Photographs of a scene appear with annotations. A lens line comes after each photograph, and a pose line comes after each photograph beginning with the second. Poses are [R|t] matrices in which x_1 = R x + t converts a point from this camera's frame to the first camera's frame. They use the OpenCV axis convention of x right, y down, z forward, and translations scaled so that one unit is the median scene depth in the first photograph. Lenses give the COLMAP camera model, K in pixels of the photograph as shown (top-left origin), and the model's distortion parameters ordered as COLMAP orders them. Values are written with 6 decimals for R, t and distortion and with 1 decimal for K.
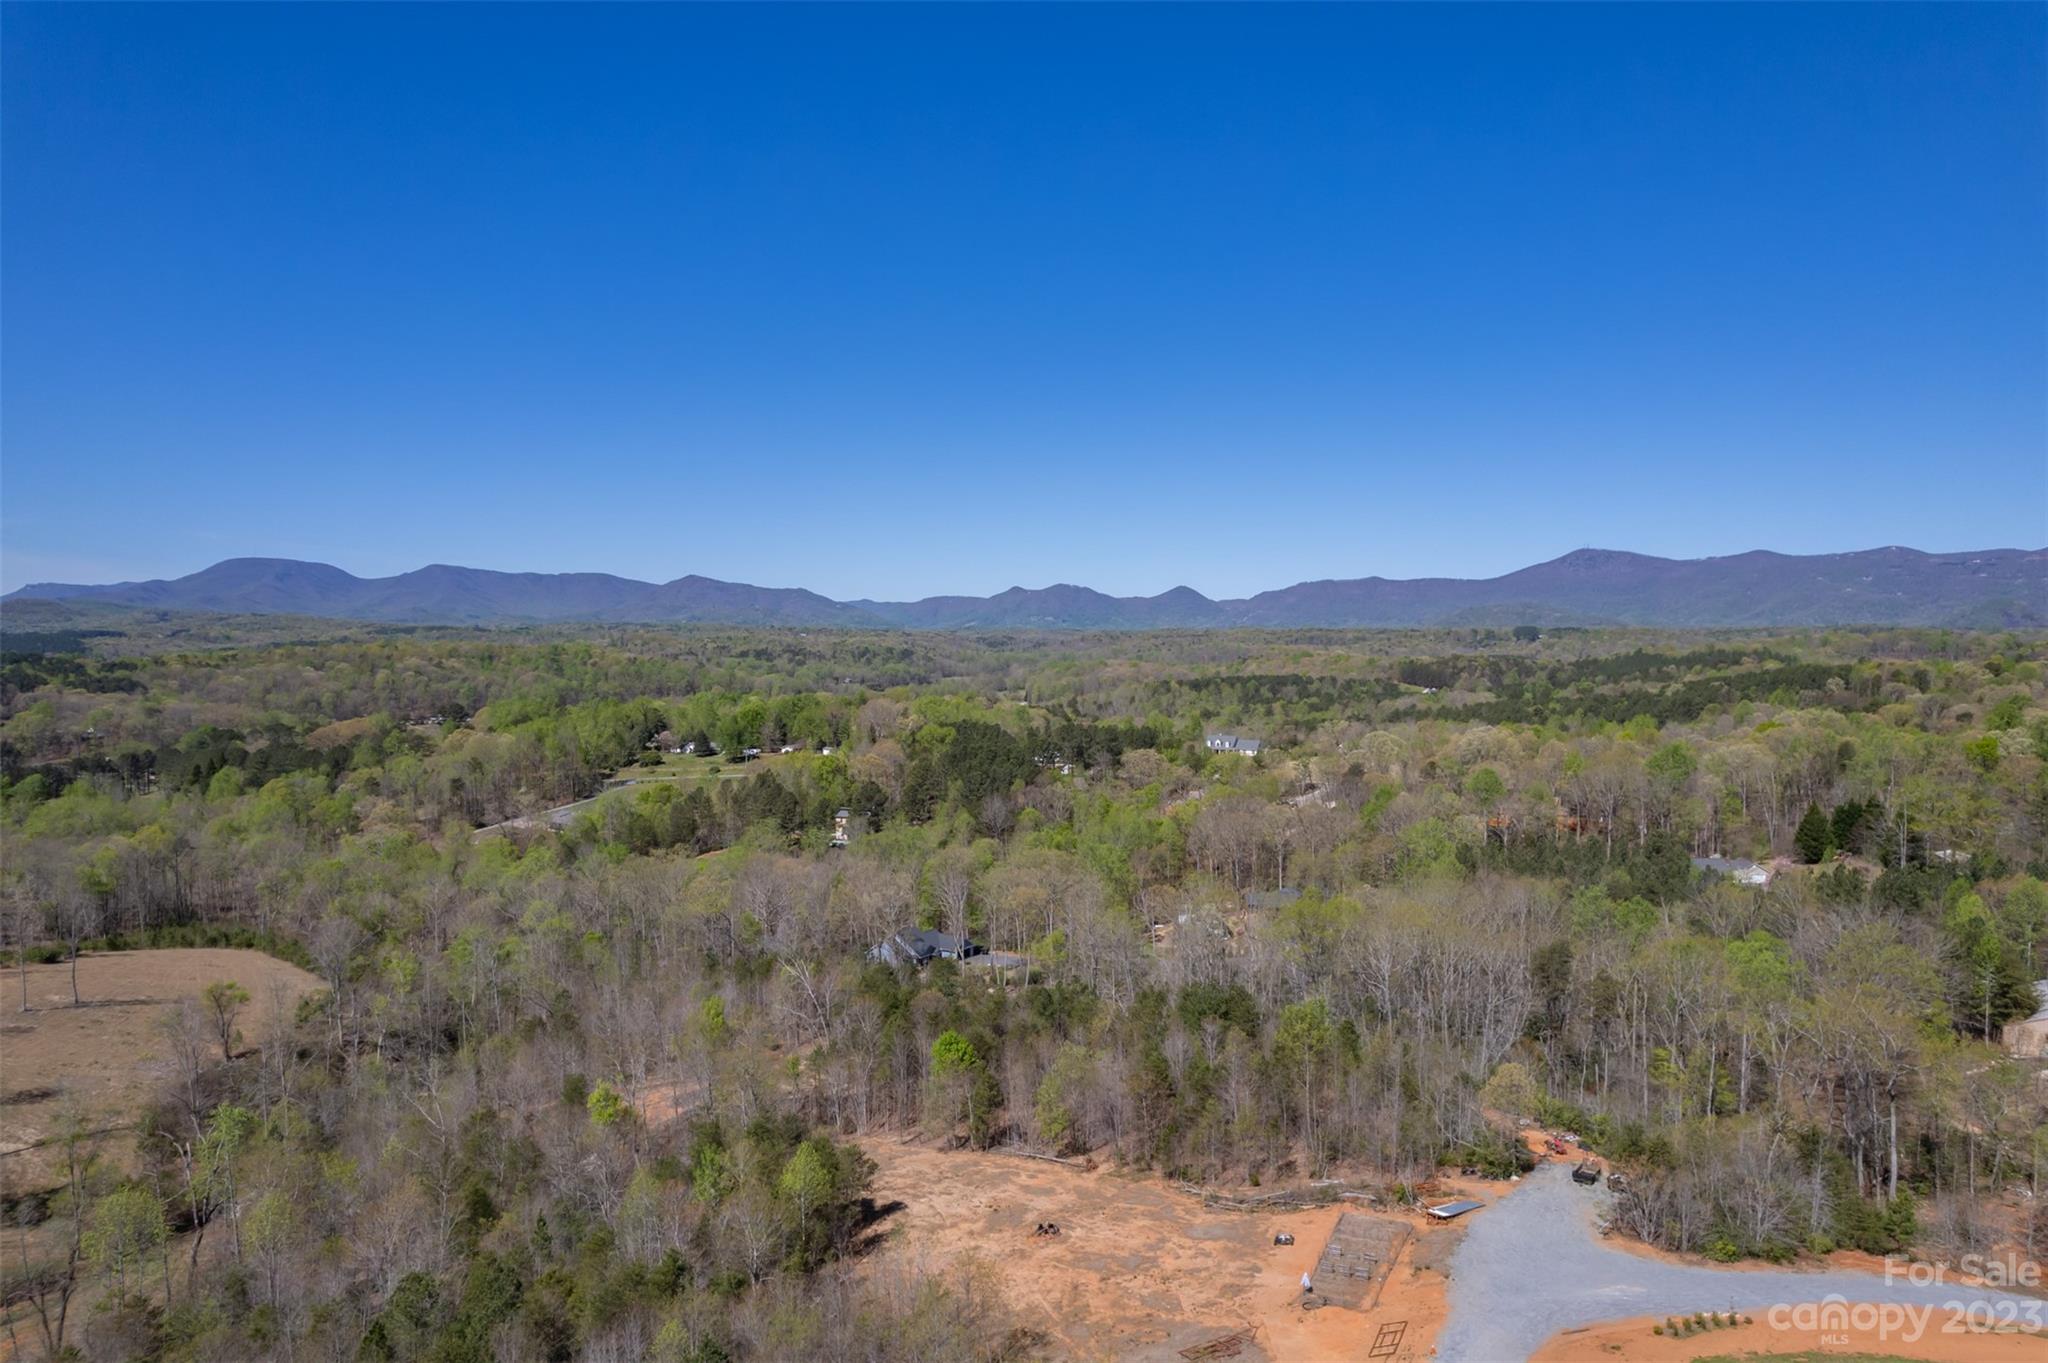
lens RADIAL K [[1313.6, 0, 1010.1], [0, 1313.6, 674.1], [0, 0, 1]] dist [-0.031273, 0.035734]
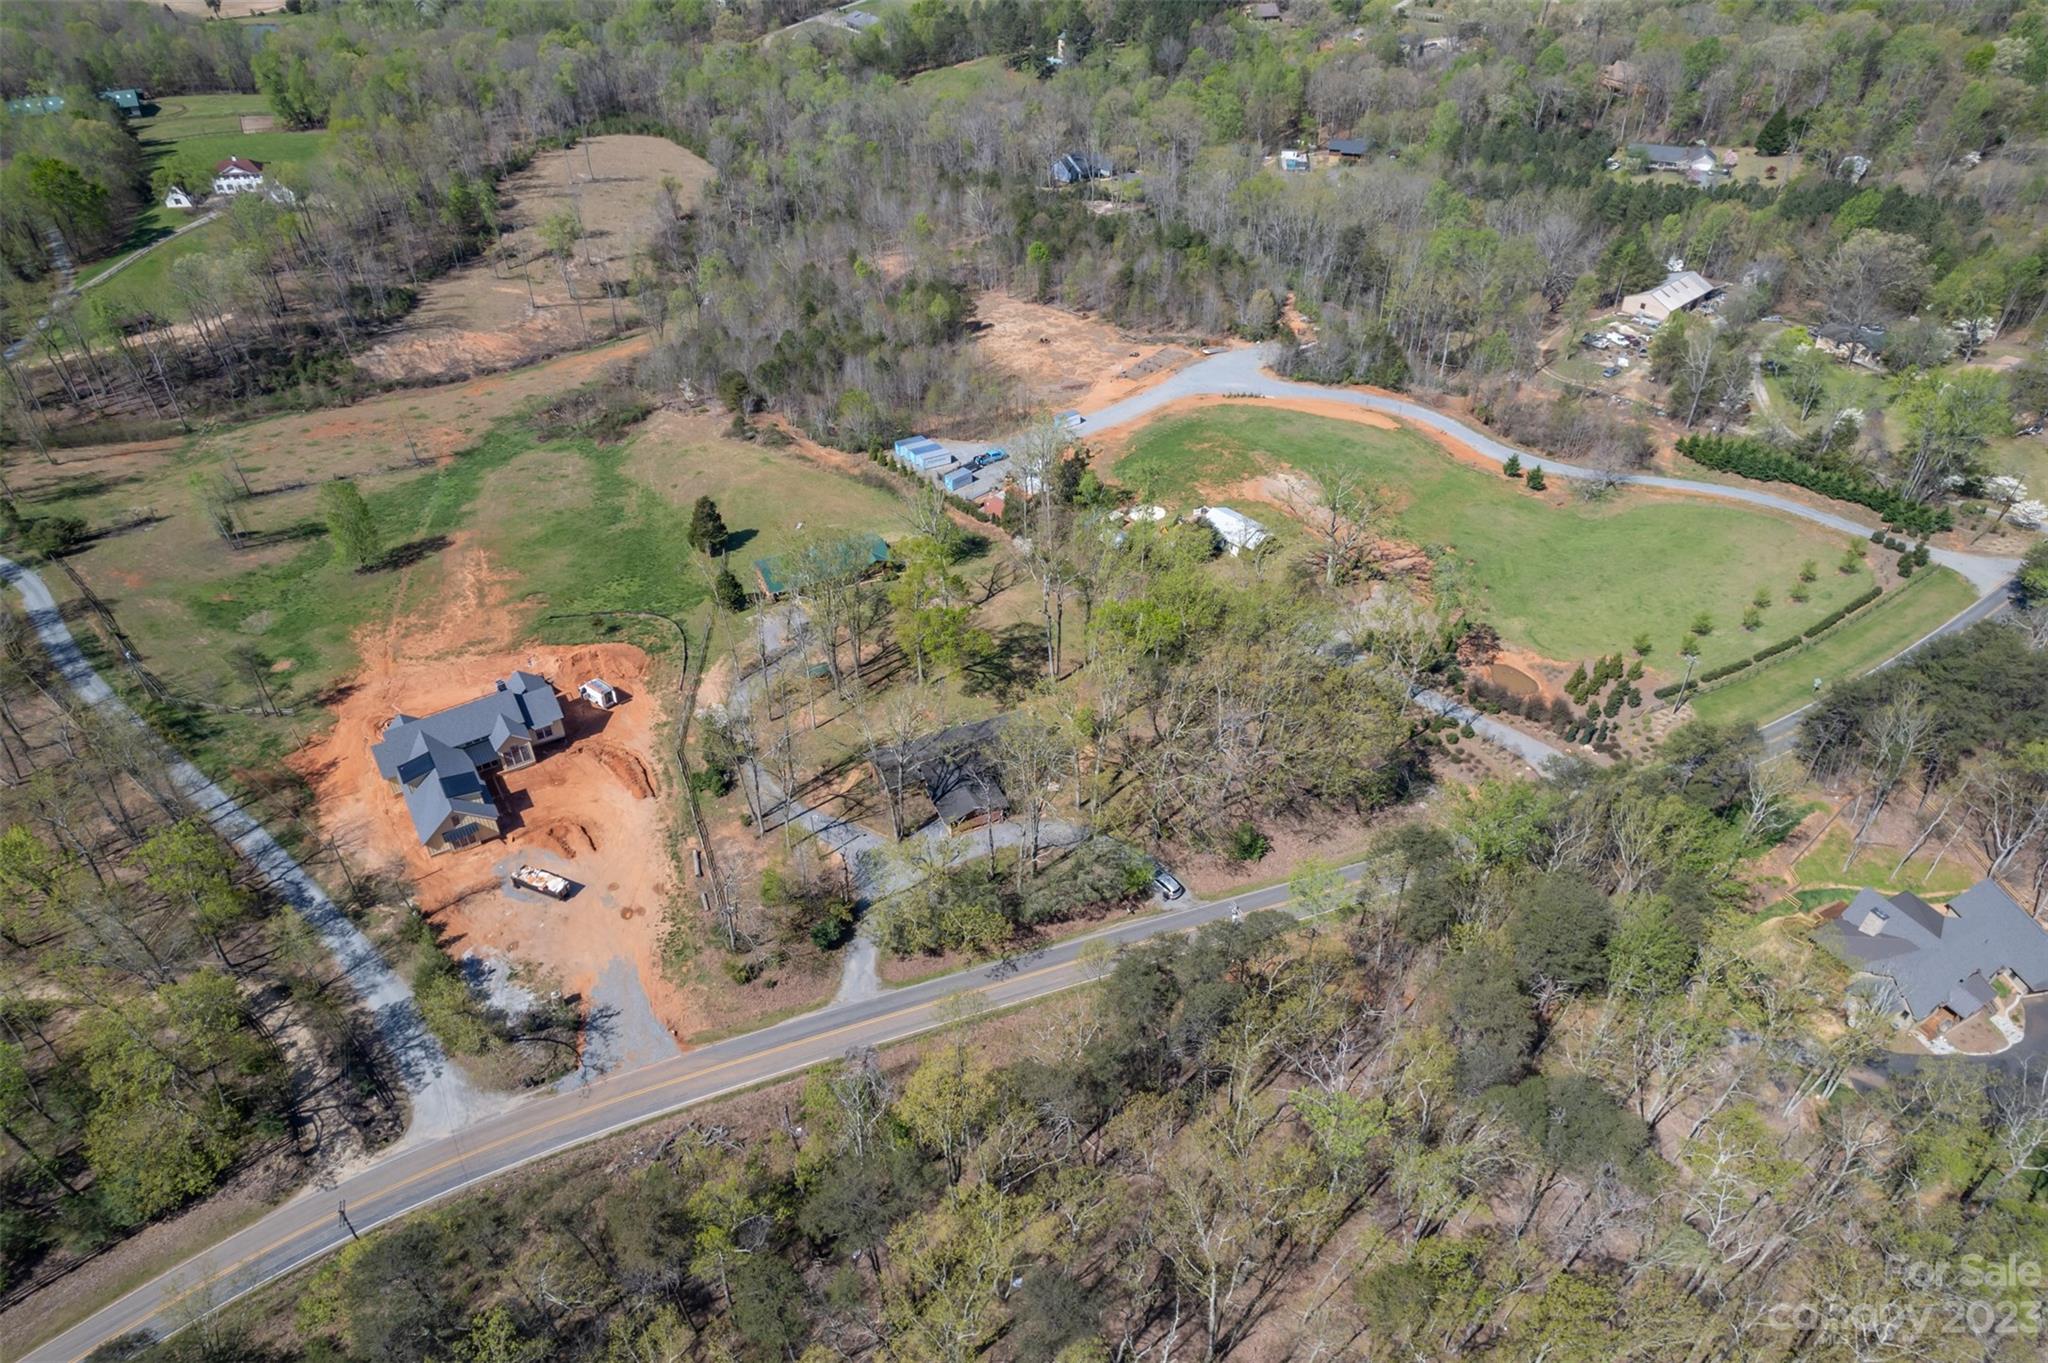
lens RADIAL K [[1313.6, 0, 1020.8], [0, 1313.6, 669.5], [0, 0, 1]] dist [-0.031273, 0.035734]
pose [[0.972585, 0.144896, -0.181888, 0.394110], [-0.010061, 0.807640, 0.589589, -0.374765], [0.232329, -0.571596, 0.786957, -0.924489]]
